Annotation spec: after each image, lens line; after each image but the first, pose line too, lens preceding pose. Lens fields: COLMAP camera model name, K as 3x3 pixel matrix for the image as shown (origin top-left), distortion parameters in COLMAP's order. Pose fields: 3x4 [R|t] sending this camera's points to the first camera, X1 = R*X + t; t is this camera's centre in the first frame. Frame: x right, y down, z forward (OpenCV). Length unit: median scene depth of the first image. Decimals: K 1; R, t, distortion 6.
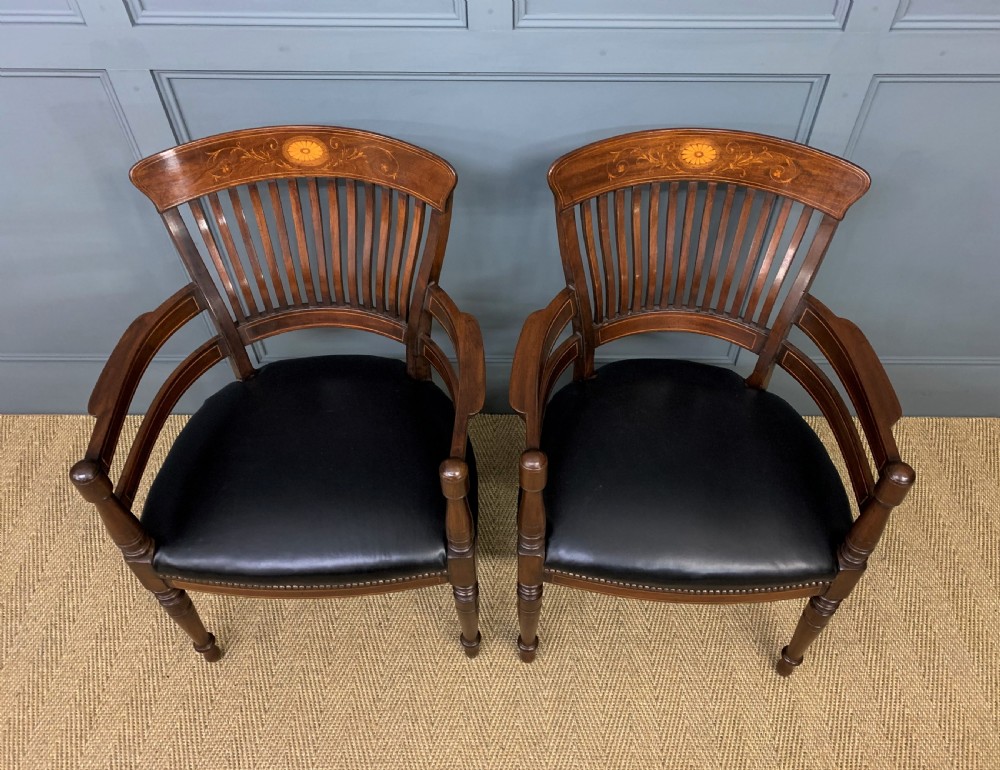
lens RADIAL K [[827.8, 0, 520.3], [0, 827.8, 385.7], [0, 0, 1]] dist [0.029769, -0.012717]
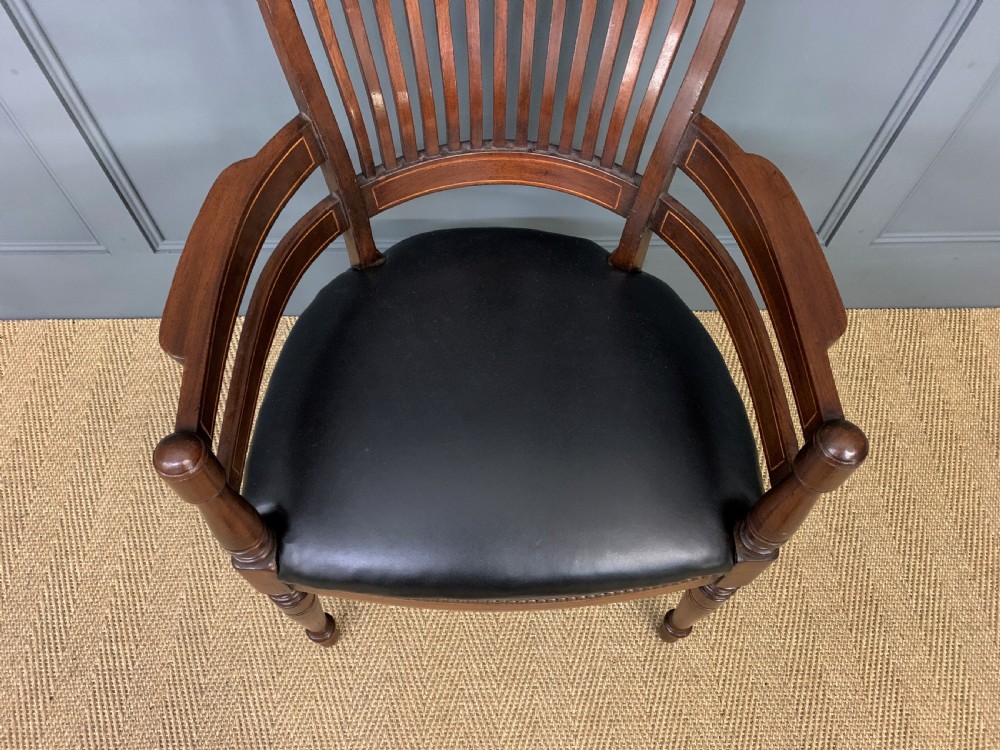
lens RADIAL K [[769.9, 0, 492.9], [0, 769.9, 404.1], [0, 0, 1]] dist [-0.004757, 0.007550]
pose [[0.998097, -0.051771, 0.033491, 0.167437], [0.042787, 0.972634, 0.228370, -0.039639], [-0.044397, -0.226502, 0.972998, 0.417204]]
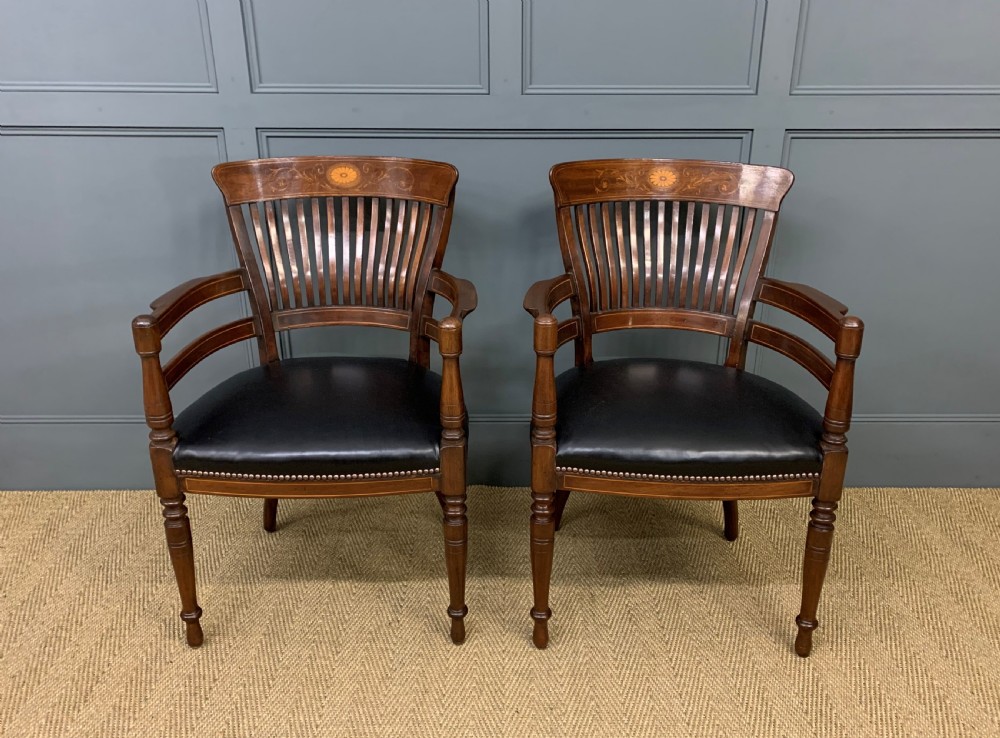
lens RADIAL K [[849.1, 0, 514.3], [0, 849.1, 379.2], [0, 0, 1]] dist [0.025676, -0.005131]
pose [[0.999936, -0.007587, 0.008379, -0.033625], [0.010619, 0.884591, -0.466246, 0.611774], [-0.003875, 0.466305, 0.884615, -0.041768]]
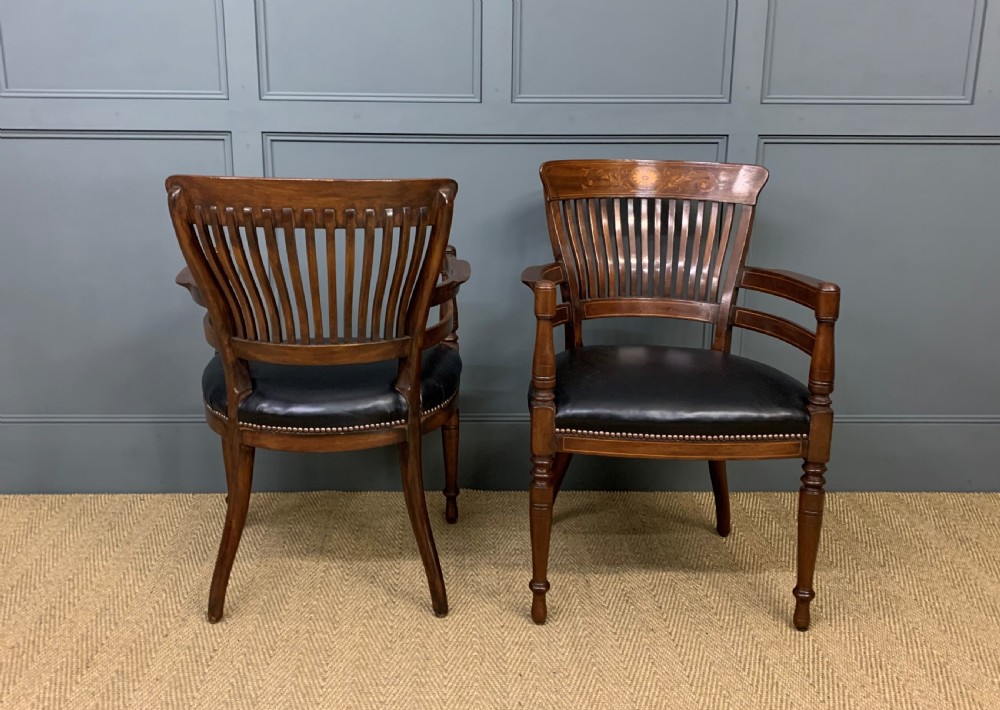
lens RADIAL K [[957.4, 0, 469.7], [0, 957.4, 317.7], [0, 0, 1]] dist [0.049977, -0.059495]
pose [[0.999807, -0.004776, 0.019040, -0.109420], [0.015285, 0.797997, -0.602468, 0.853963], [-0.012317, 0.602643, 0.797916, -0.137895]]
